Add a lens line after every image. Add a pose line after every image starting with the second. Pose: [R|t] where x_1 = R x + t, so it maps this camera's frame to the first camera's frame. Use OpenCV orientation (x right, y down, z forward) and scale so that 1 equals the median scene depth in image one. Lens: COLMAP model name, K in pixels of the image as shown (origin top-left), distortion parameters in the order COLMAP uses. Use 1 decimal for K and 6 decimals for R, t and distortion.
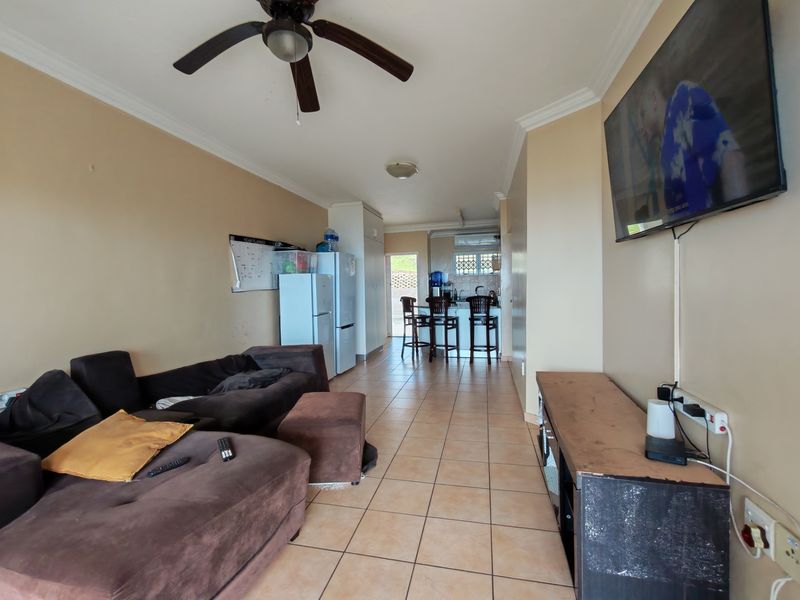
lens RADIAL K [[367.8, 0, 397.7], [0, 367.8, 300.1], [0, 0, 1]] dist [-0.010728, 0.003277]
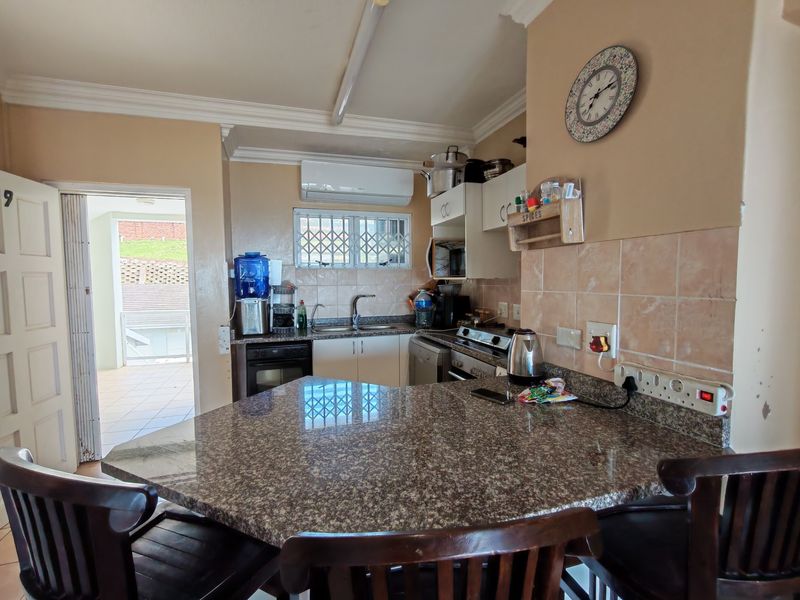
lens RADIAL K [[367.8, 0, 397.3], [0, 367.8, 301.1], [0, 0, 1]] dist [-0.010728, 0.003277]
pose [[0.861774, -0.018659, 0.506950, 0.062143], [0.002347, 0.999459, 0.032797, -0.058965], [-0.507287, -0.027074, 0.861352, 0.837057]]
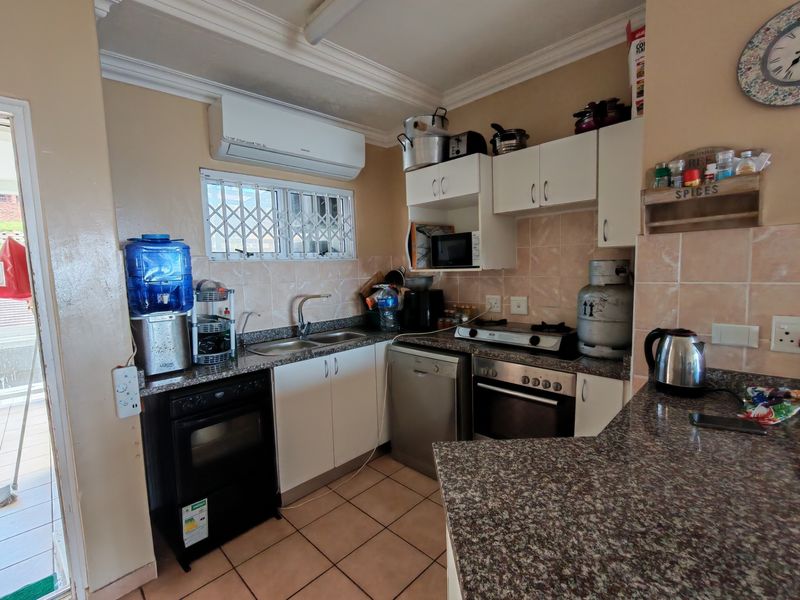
lens RADIAL K [[367.8, 0, 398.5], [0, 367.8, 300.2], [0, 0, 1]] dist [-0.010728, 0.003277]
pose [[0.541507, -0.077034, 0.837159, 0.004468], [0.039321, 0.997024, 0.066310, -0.068105], [-0.839776, -0.002989, 0.542925, 1.034836]]
